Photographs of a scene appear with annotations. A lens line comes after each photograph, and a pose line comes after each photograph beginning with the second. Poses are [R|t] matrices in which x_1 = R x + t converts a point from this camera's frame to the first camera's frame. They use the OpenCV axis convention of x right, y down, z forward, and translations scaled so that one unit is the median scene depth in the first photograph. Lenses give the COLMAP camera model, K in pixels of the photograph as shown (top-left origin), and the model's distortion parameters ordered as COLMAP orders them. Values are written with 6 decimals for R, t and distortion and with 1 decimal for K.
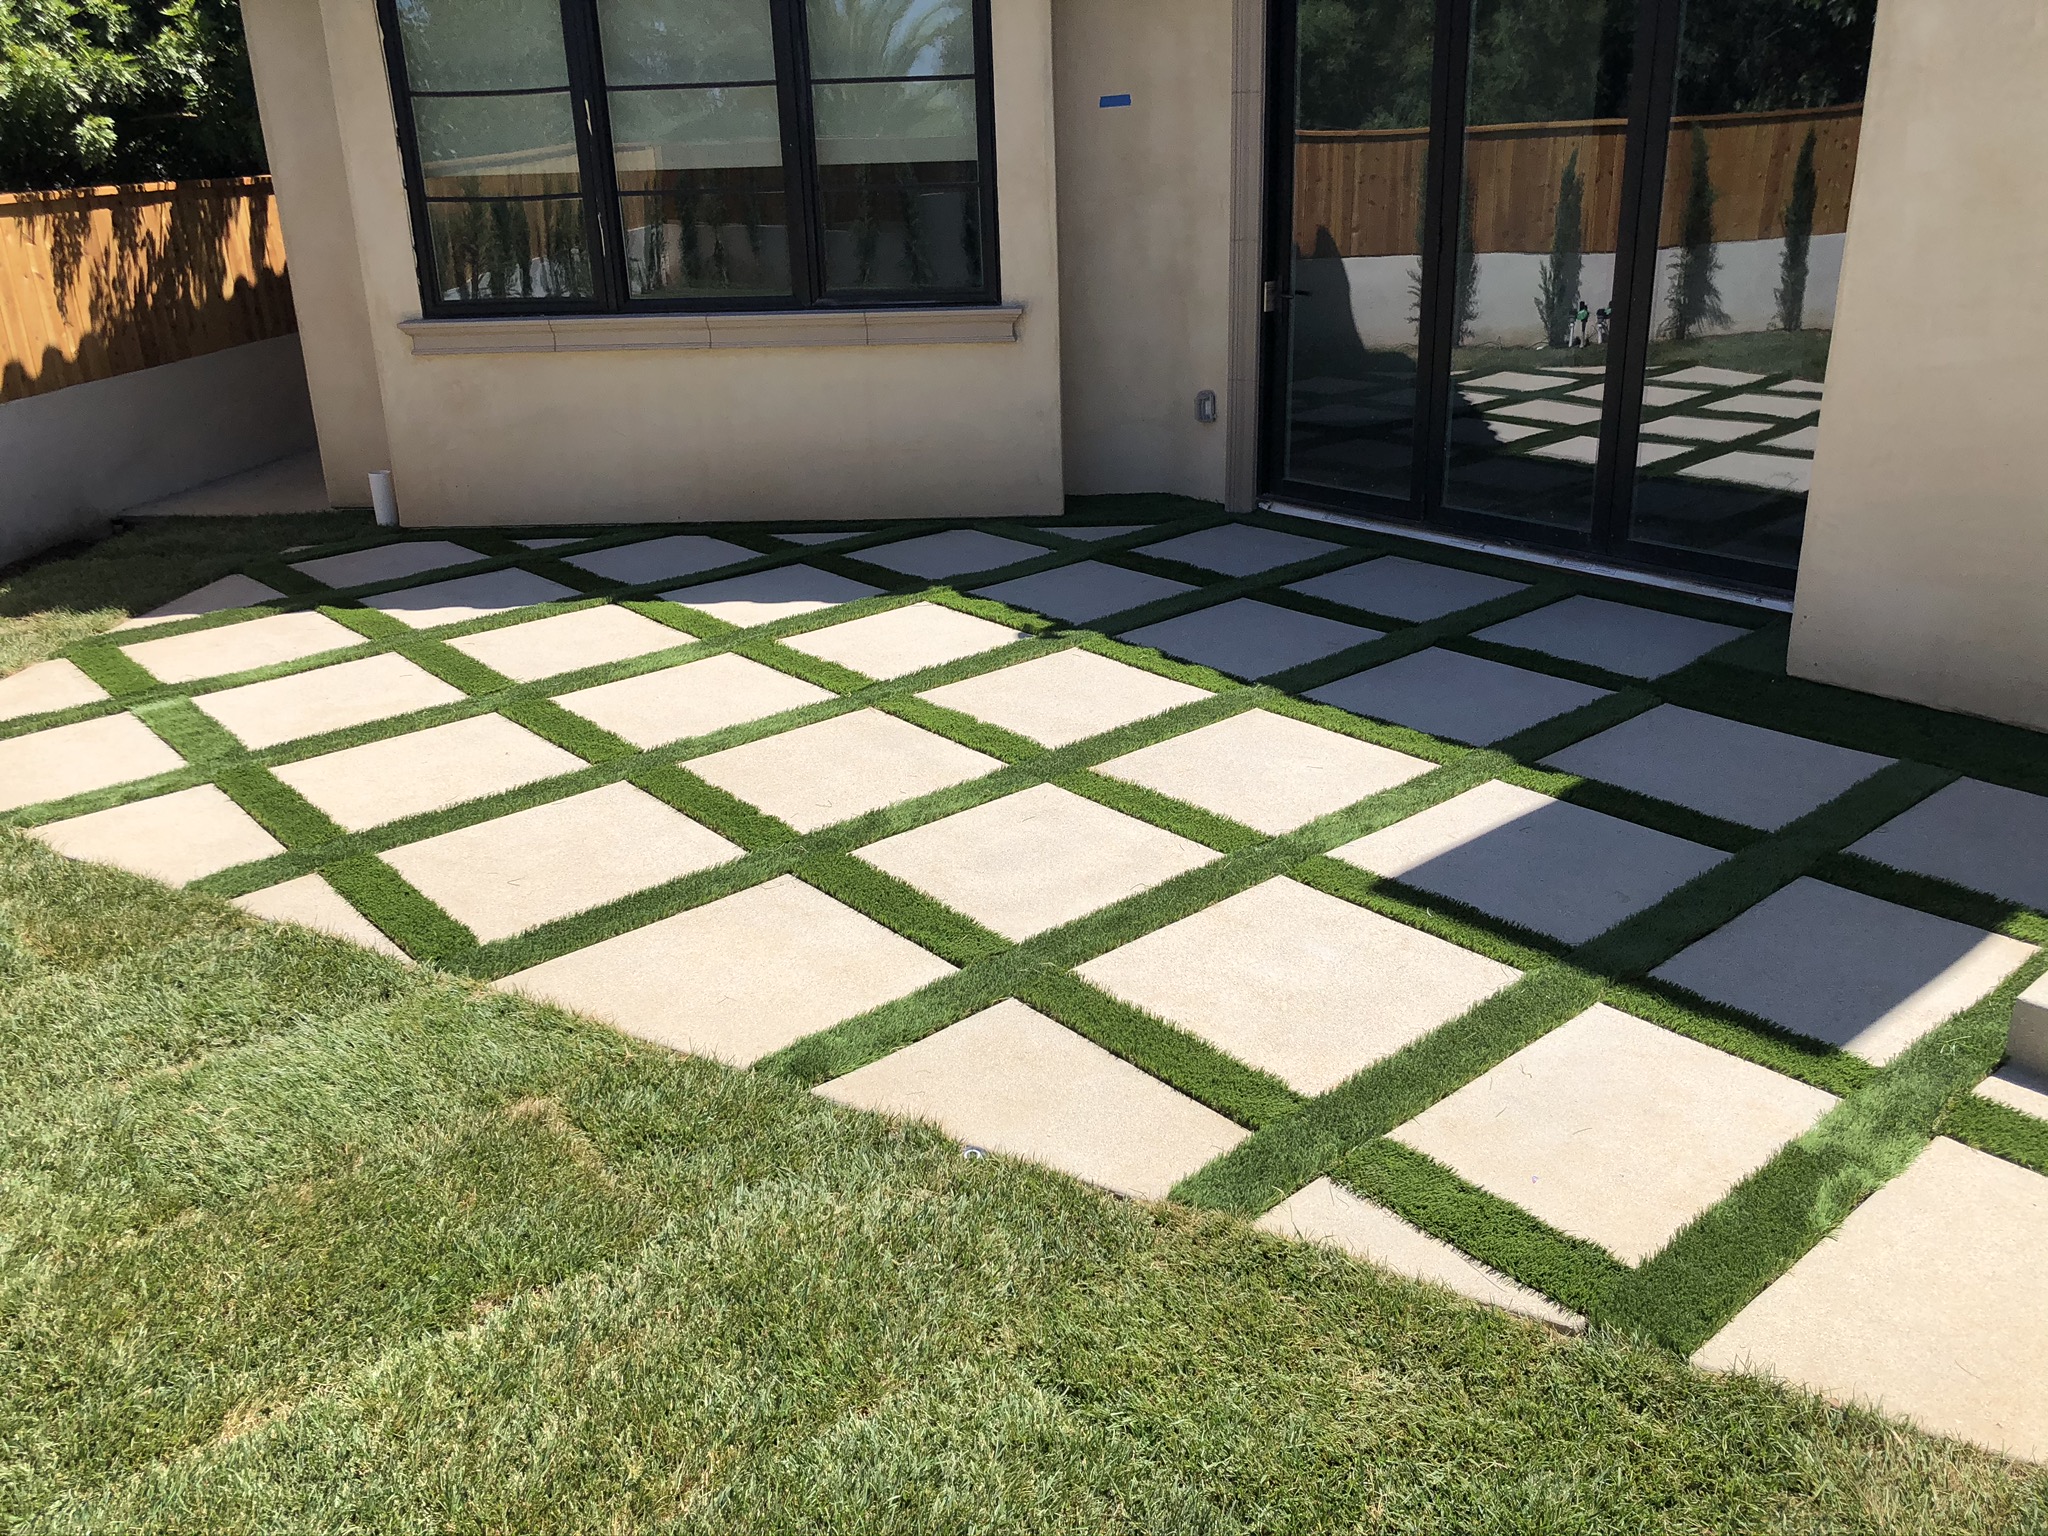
lens RADIAL K [[1658.0, 0, 1010.4], [0, 1658.0, 748.8], [0, 0, 1]] dist [0.092313, -0.188909]
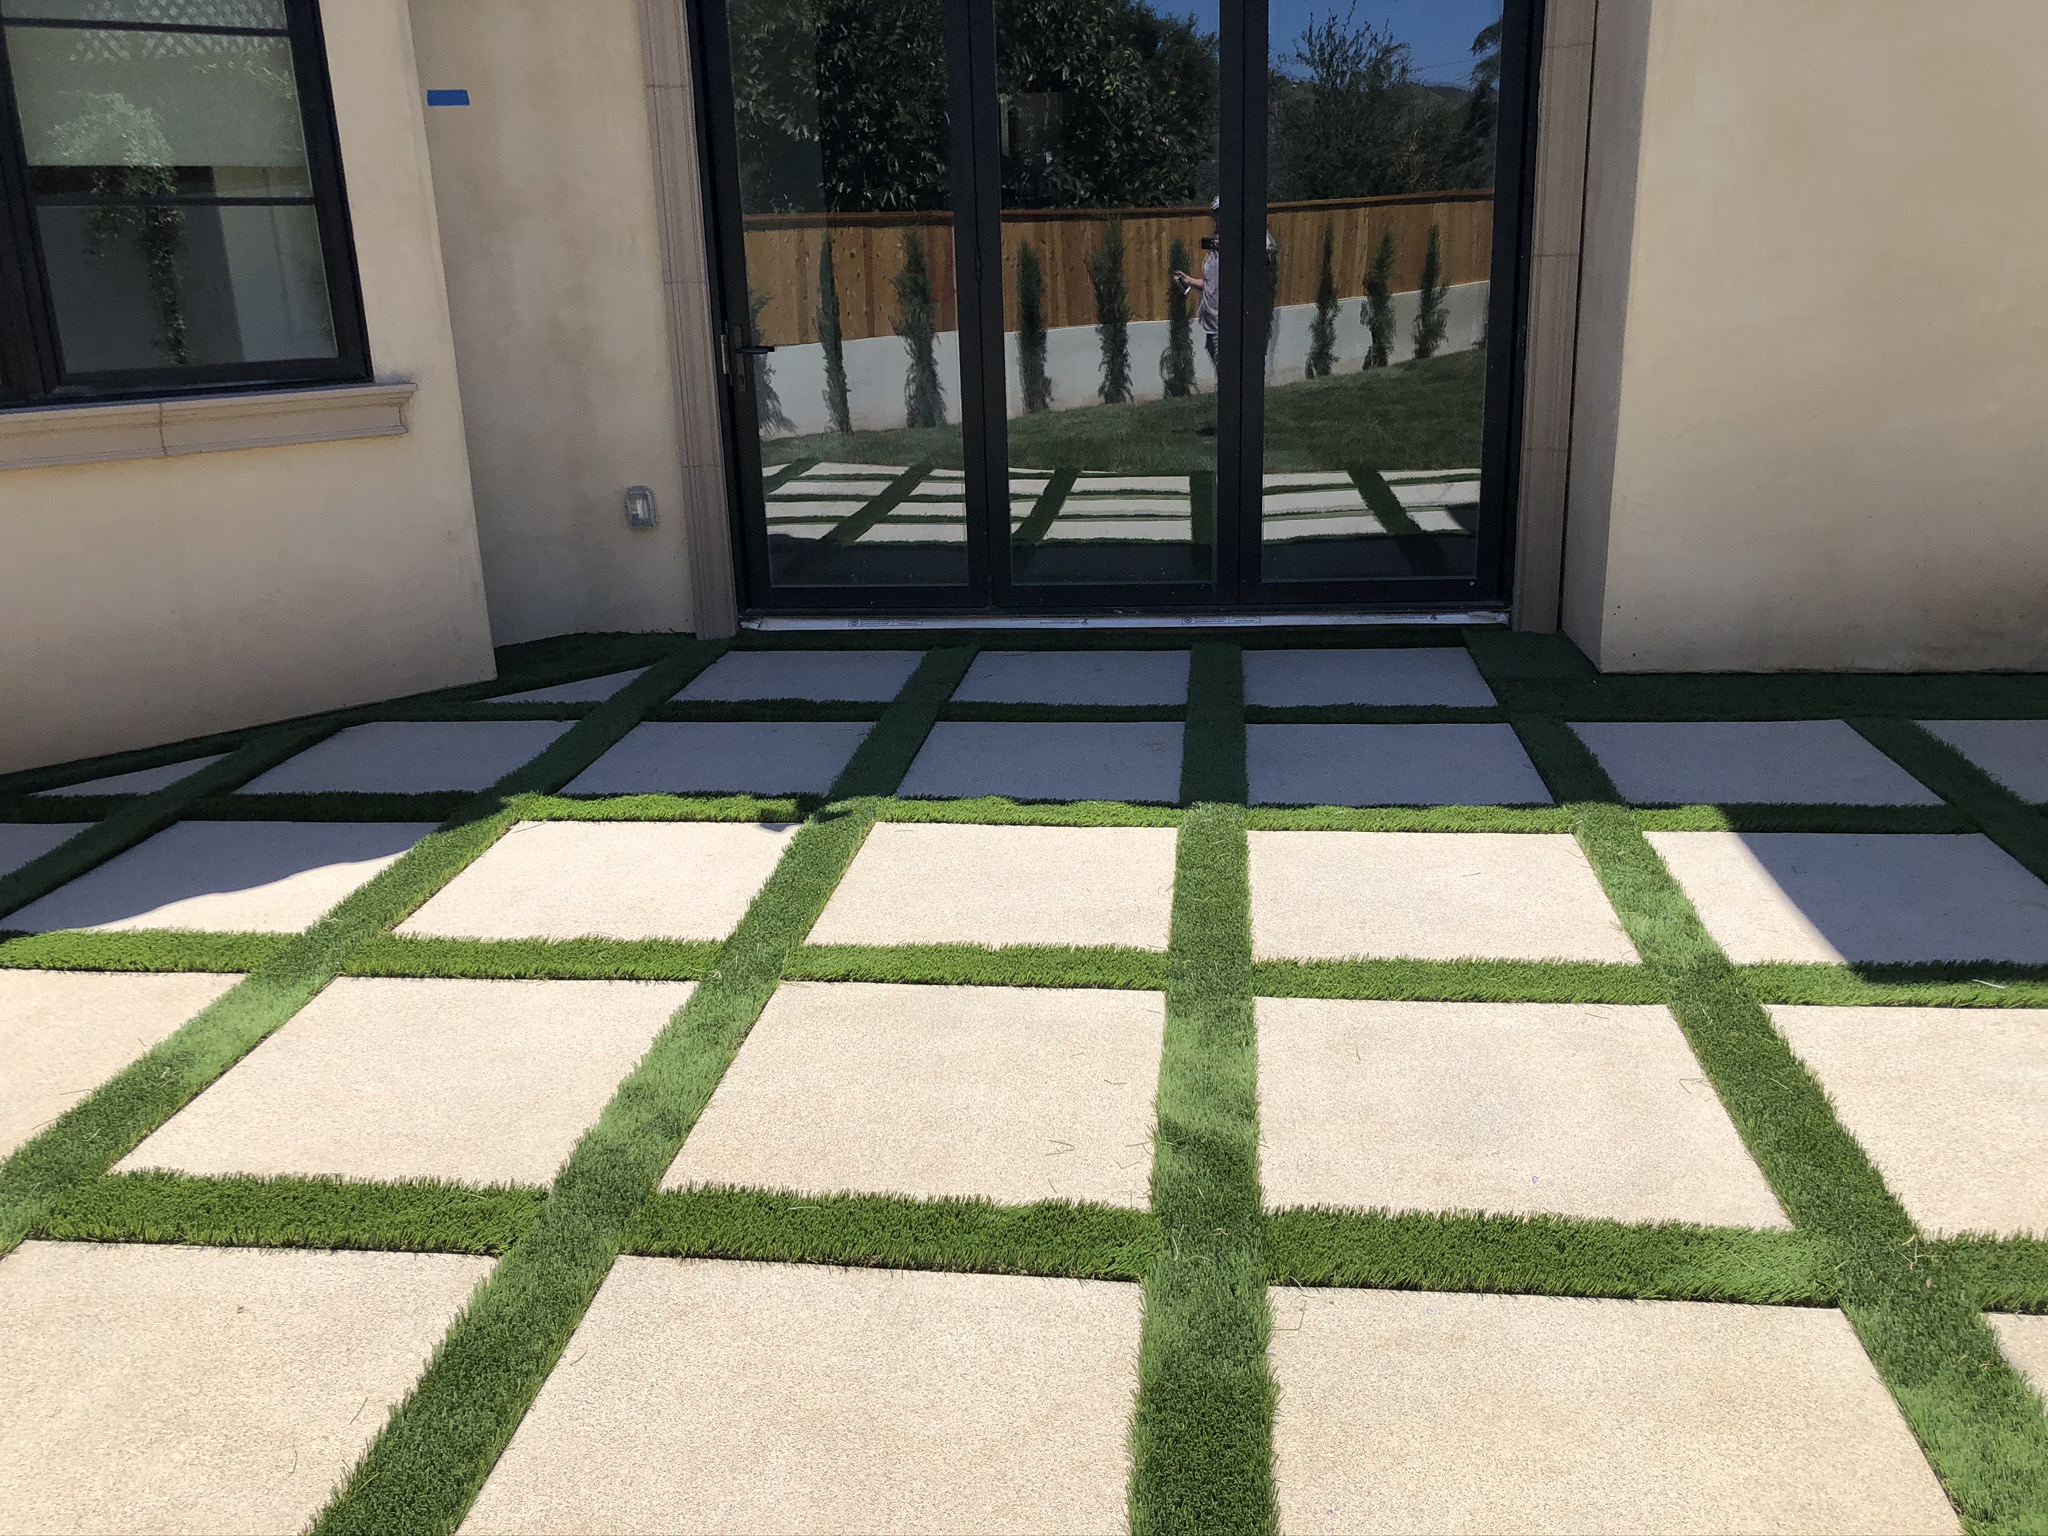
lens RADIAL K [[1658.0, 0, 1010.4], [0, 1658.0, 748.8], [0, 0, 1]] dist [0.092313, -0.188909]
pose [[0.727011, -0.187438, 0.660547, -0.348768], [0.252154, 0.967683, -0.002934, -0.072051], [-0.638650, 0.168693, 0.750779, 0.440941]]
